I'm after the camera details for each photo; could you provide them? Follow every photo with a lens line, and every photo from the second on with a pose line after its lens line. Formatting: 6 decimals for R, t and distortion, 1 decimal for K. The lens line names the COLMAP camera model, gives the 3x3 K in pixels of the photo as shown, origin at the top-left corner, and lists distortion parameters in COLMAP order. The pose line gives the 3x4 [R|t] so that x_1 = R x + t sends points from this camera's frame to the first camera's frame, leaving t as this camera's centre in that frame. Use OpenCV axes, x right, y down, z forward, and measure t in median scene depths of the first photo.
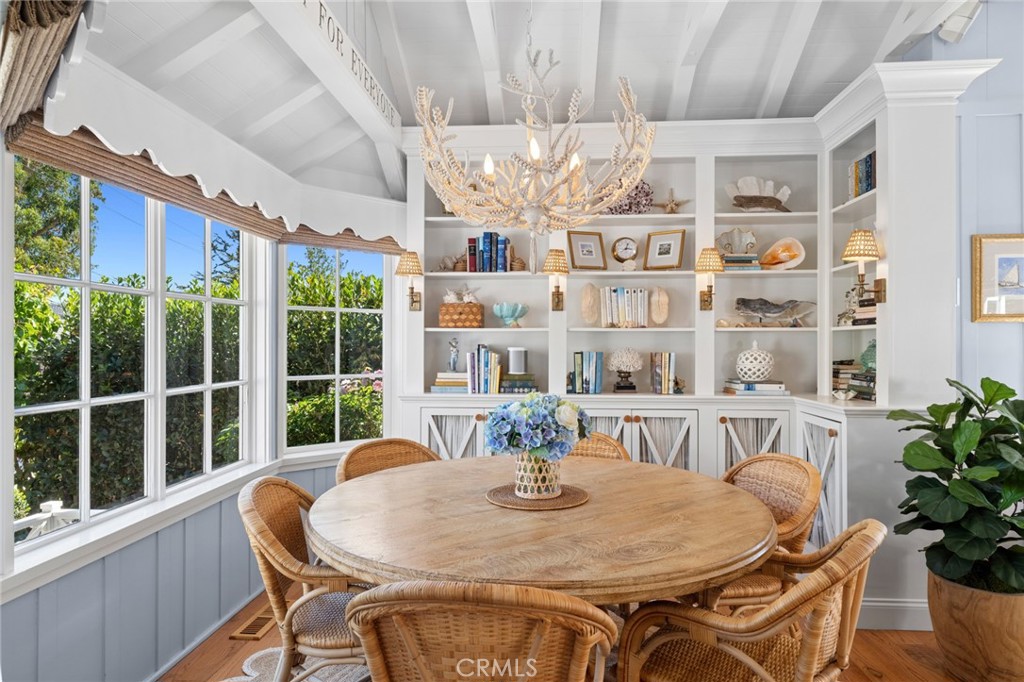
lens RADIAL K [[597.9, 0, 514.1], [0, 597.9, 340.7], [0, 0, 1]] dist [0.001904, 0.001716]
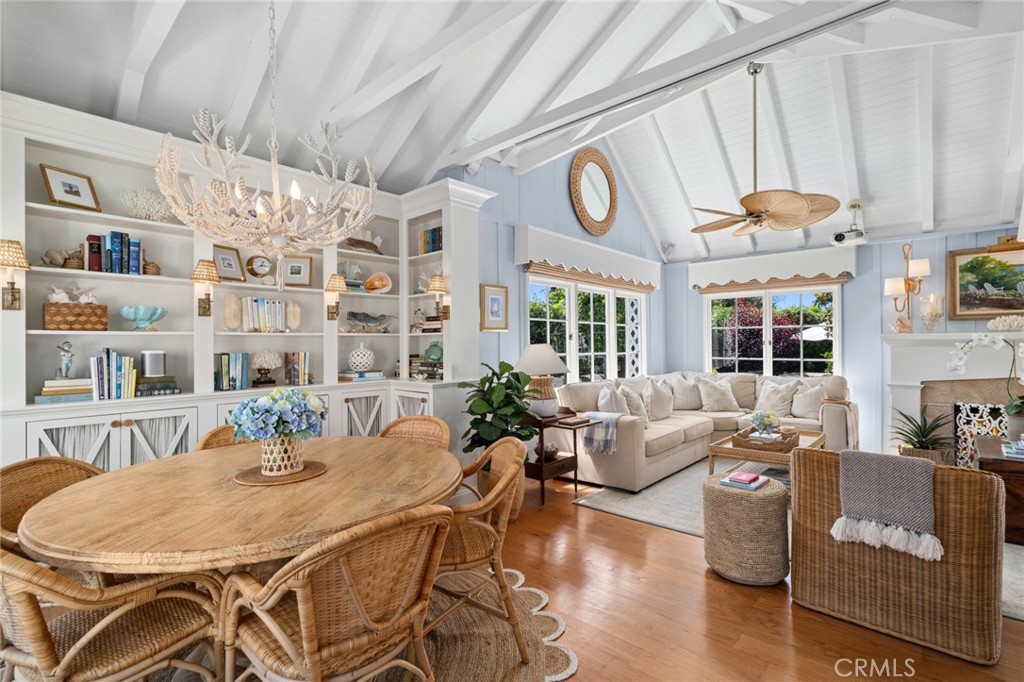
lens RADIAL K [[477.2, 0, 515.4], [0, 477.2, 340.8], [0, 0, 1]] dist [-0.003788, -0.000197]
pose [[0.615418, -0.003541, 0.788193, -0.262744], [0.003914, 0.999991, 0.001437, -0.004169], [-0.788192, 0.002201, 0.615426, 0.020535]]
